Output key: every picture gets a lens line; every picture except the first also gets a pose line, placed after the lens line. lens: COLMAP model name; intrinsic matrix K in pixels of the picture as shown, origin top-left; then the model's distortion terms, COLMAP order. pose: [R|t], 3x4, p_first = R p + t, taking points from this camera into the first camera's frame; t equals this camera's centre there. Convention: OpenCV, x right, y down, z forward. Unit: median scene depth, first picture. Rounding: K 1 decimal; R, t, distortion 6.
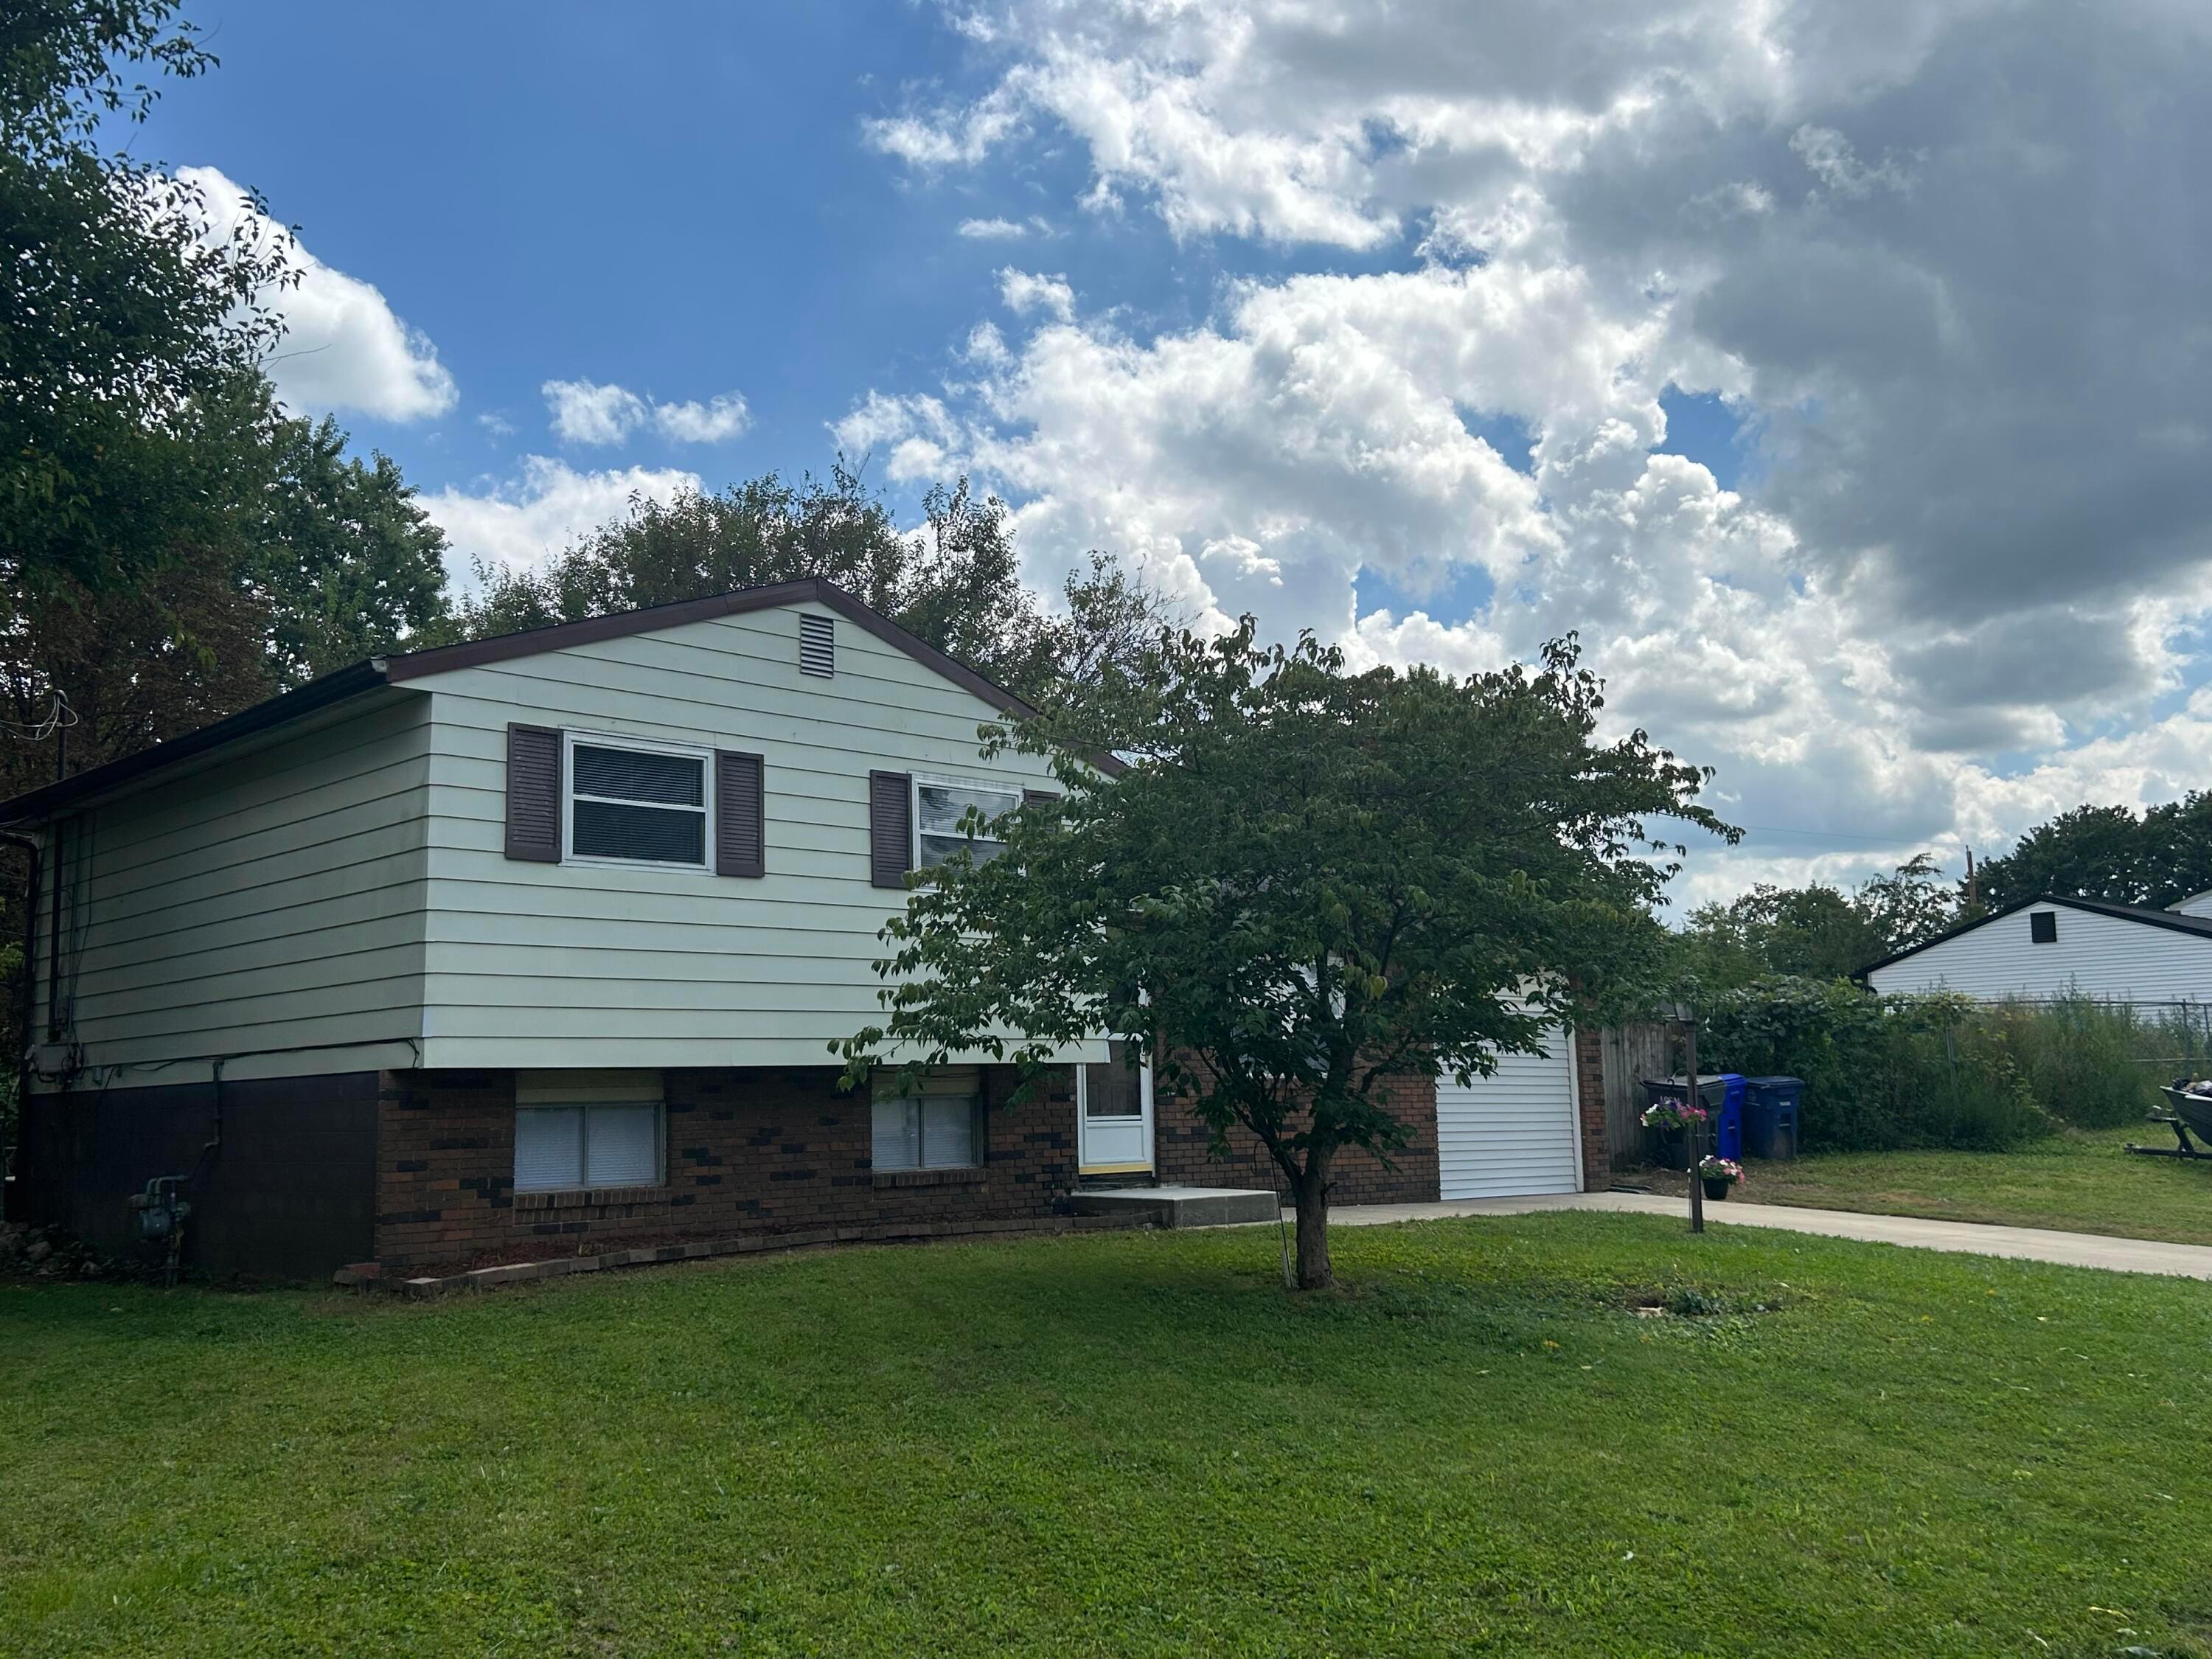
lens RADIAL K [[2002.9, 0, 1118.7], [0, 2002.9, 833.0], [0, 0, 1]] dist [0.007555, -0.023191]
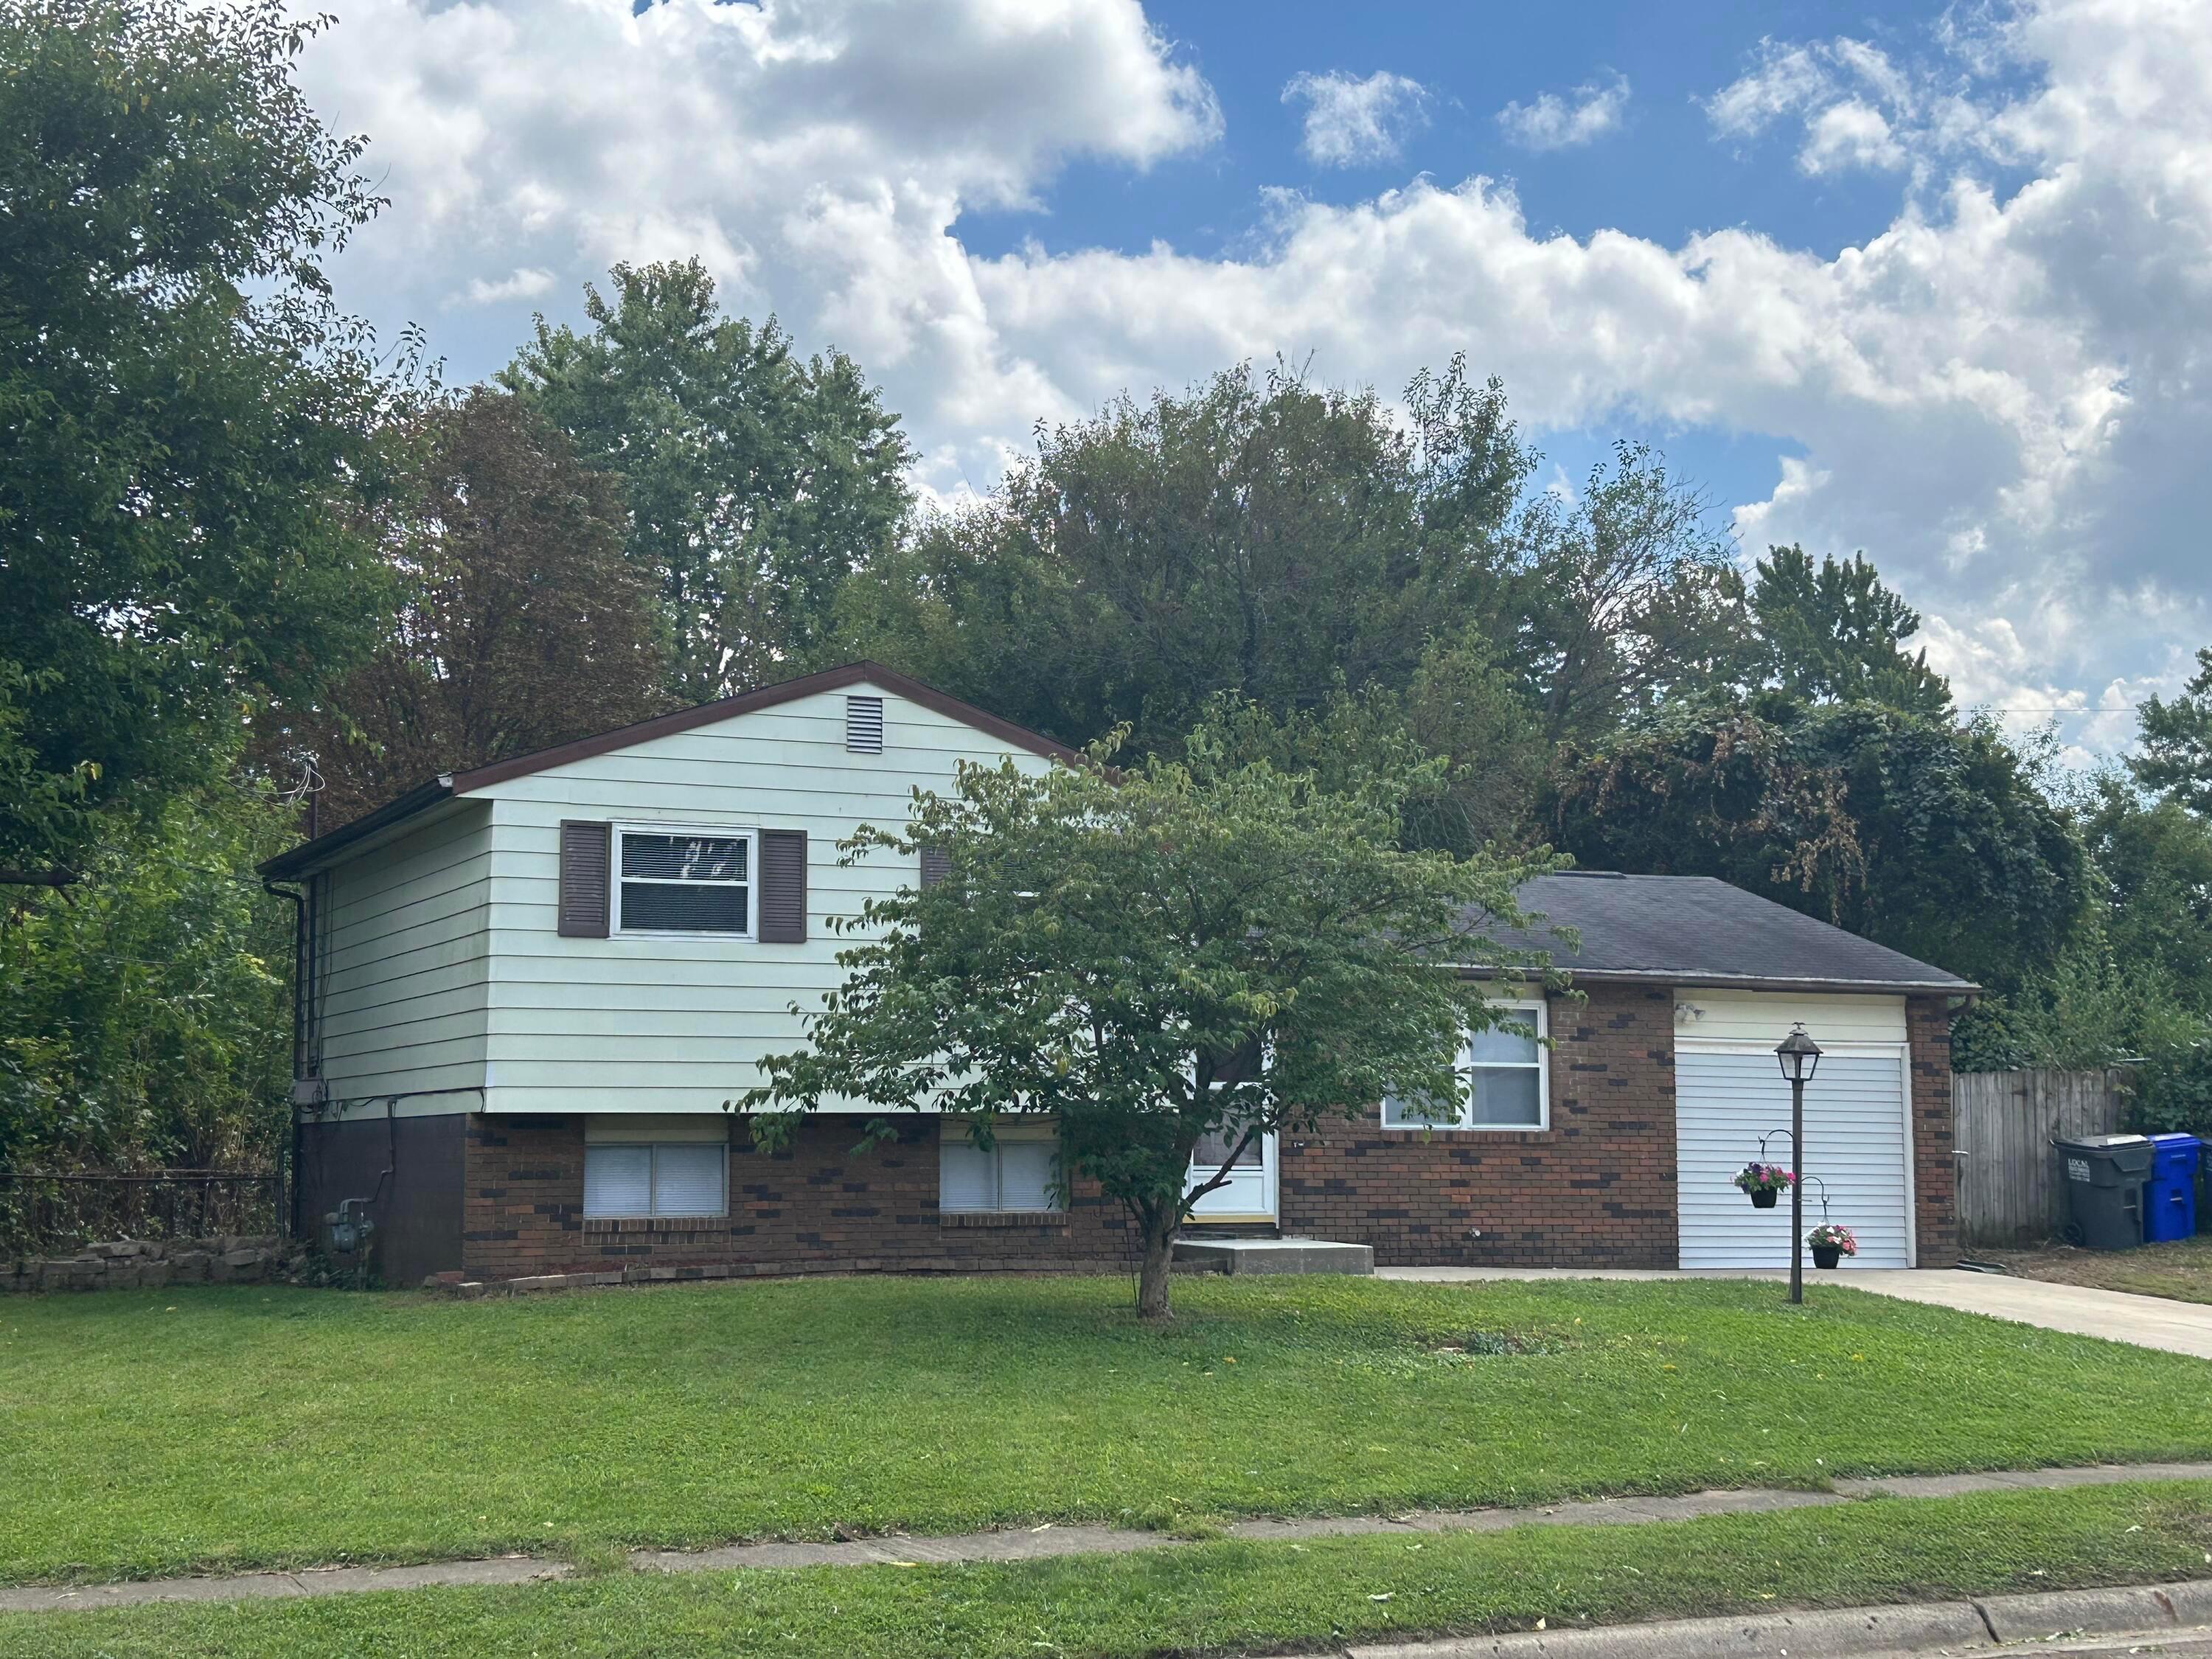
lens RADIAL K [[3047.1, 0, 1104.3], [0, 3047.1, 827.0], [0, 0, 1]] dist [0.032970, 0.000000]
pose [[0.939539, -0.014062, -0.342154, 0.545633], [0.025329, 0.999273, 0.028486, -0.084038], [0.341505, -0.035430, 0.939212, -0.514146]]
